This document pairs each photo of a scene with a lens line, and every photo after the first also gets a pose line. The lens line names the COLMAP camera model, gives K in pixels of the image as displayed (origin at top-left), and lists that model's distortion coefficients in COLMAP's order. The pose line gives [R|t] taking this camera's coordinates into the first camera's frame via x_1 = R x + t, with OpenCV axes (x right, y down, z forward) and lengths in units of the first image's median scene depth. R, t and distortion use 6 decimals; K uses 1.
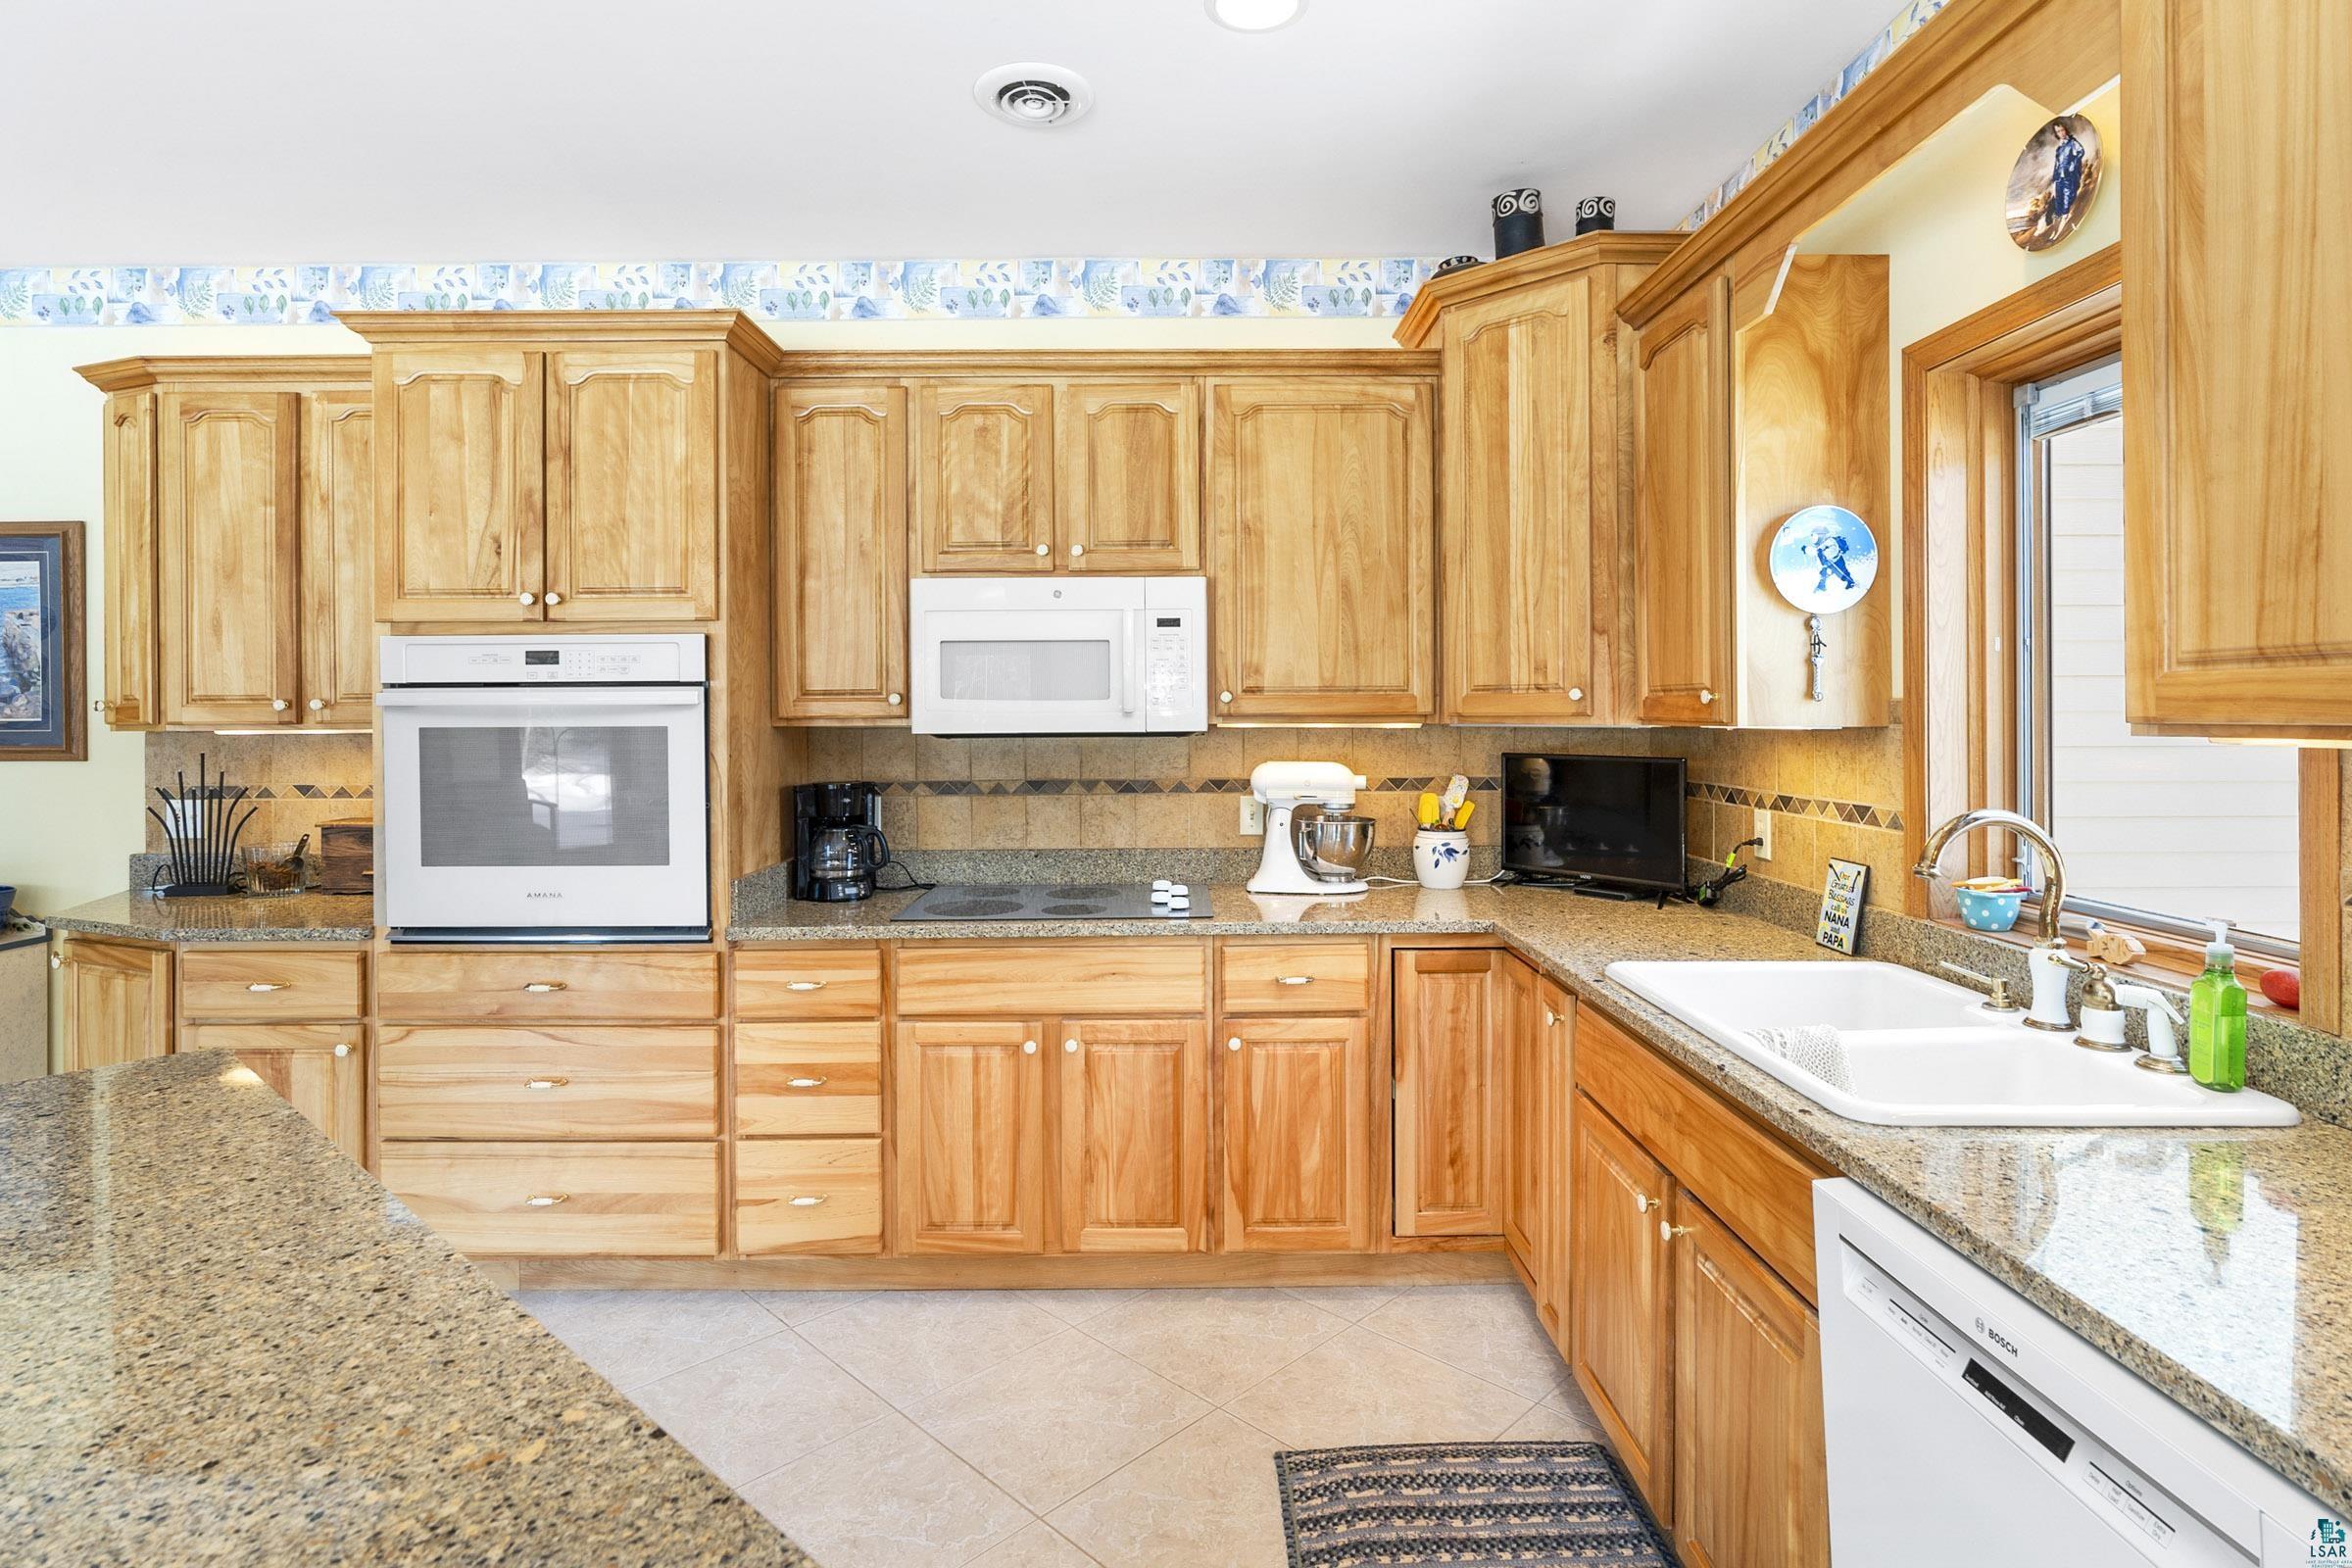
lens RADIAL K [[1163.5, 0, 1181.4], [0, 1163.5, 717.8], [0, 0, 1]] dist [-0.009778, -0.000087]
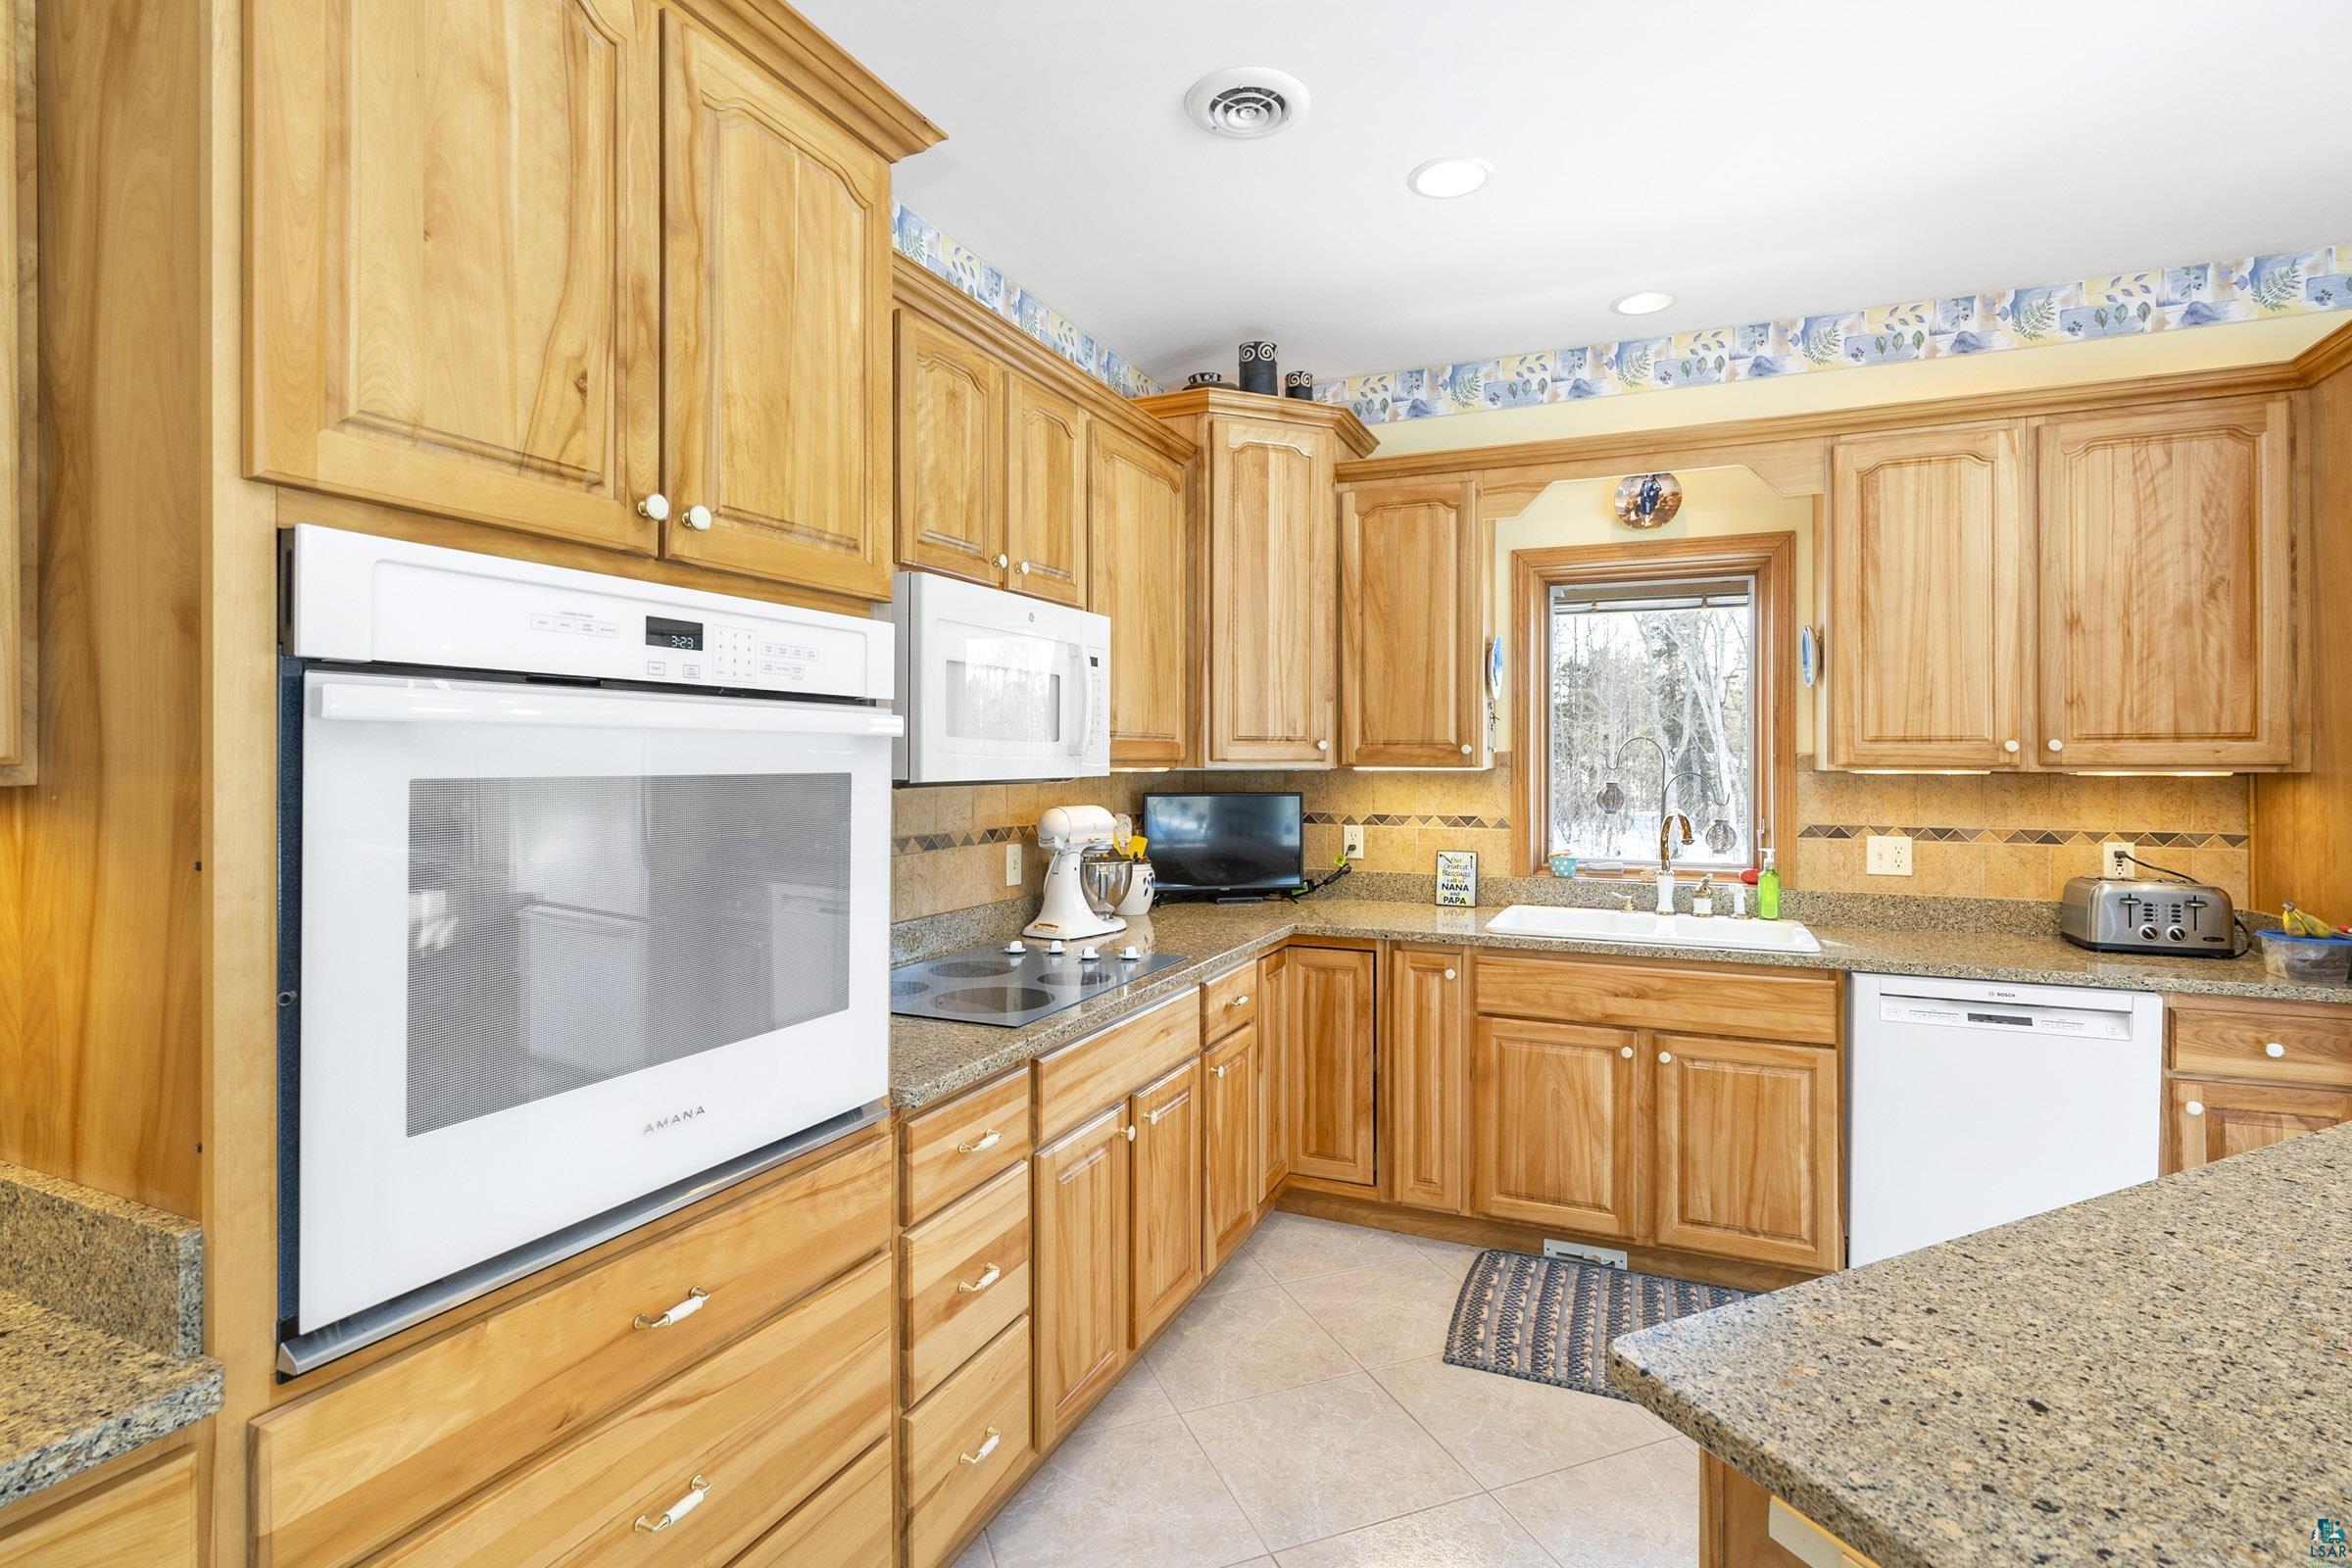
lens RADIAL K [[1120.3, 0, 1186.5], [0, 1120.3, 763.9], [0, 0, 1]] dist [-0.004506, 0.000393]
pose [[0.411837, 0.002174, 0.911255, -0.887957], [-0.000380, 0.999997, -0.002214, 0.003965], [-0.911257, 0.000565, 0.411837, 0.606540]]
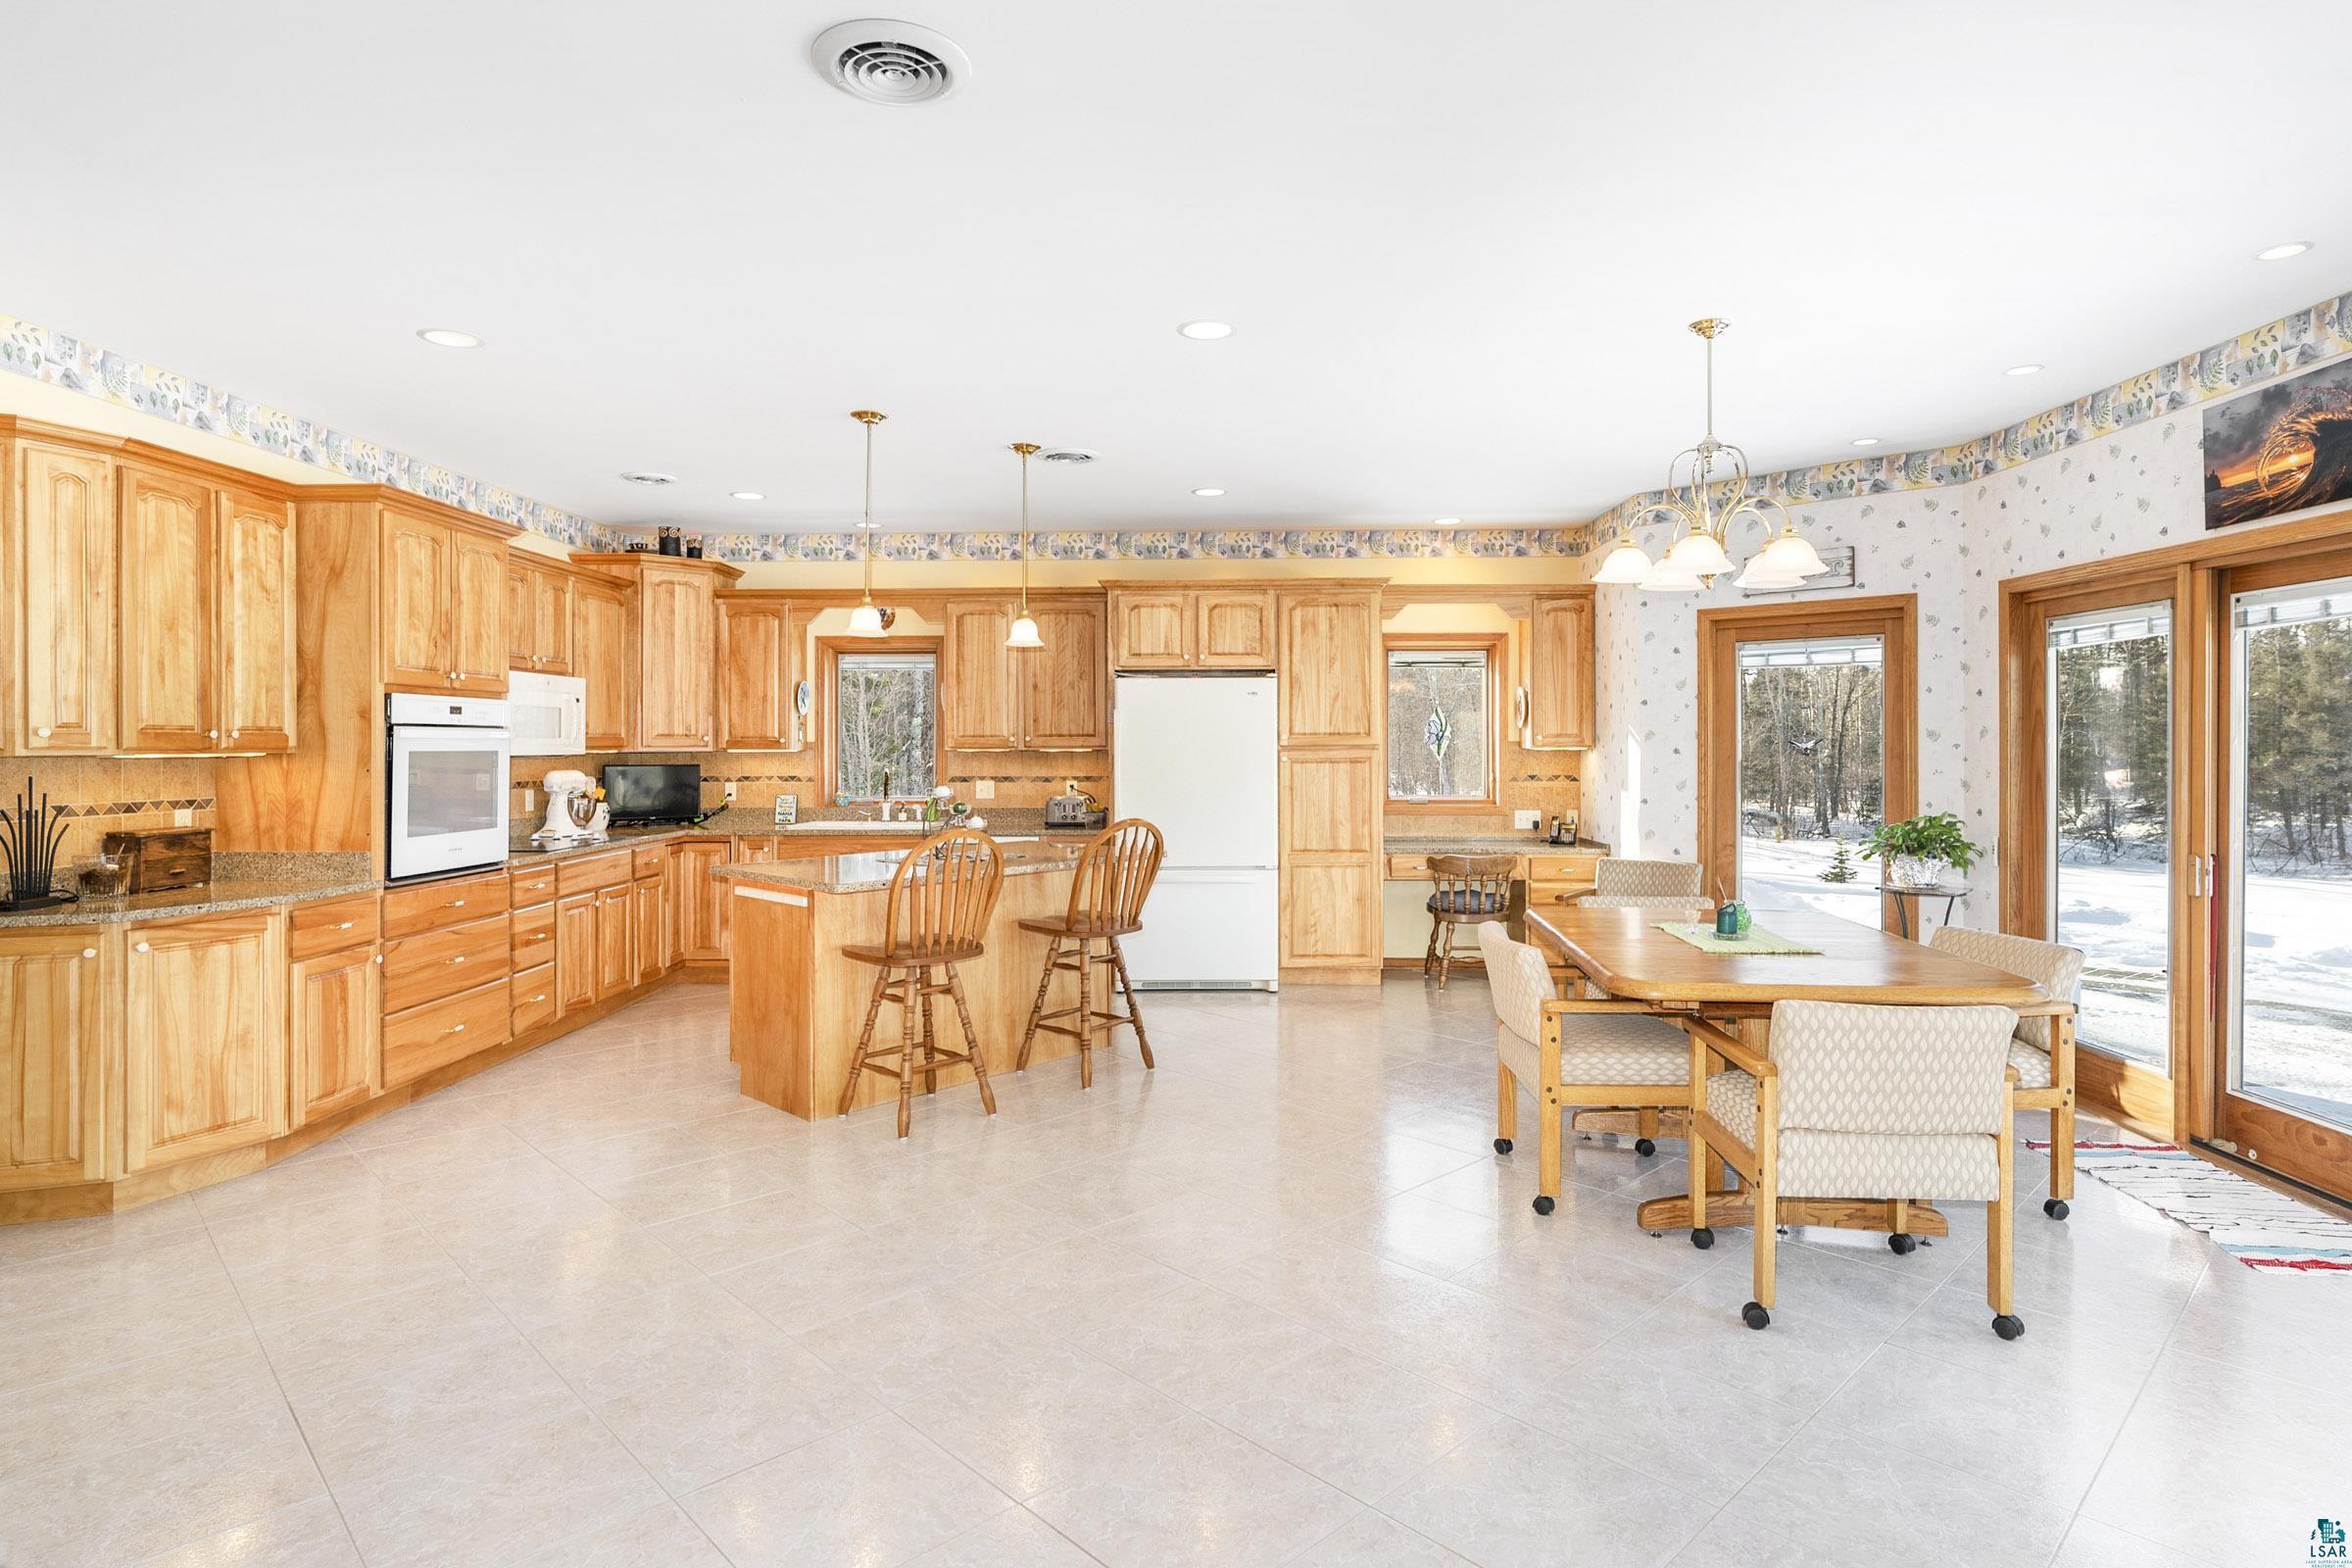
lens RADIAL K [[1255.4, 0, 1182.5], [0, 1255.4, 739.4], [0, 0, 1]] dist [-0.001611, 0.000820]
pose [[0.029533, 0.010545, 0.999508, -2.358402], [0.005341, 0.999928, -0.010707, 0.016617], [-0.999550, 0.005655, 0.029474, -0.125096]]
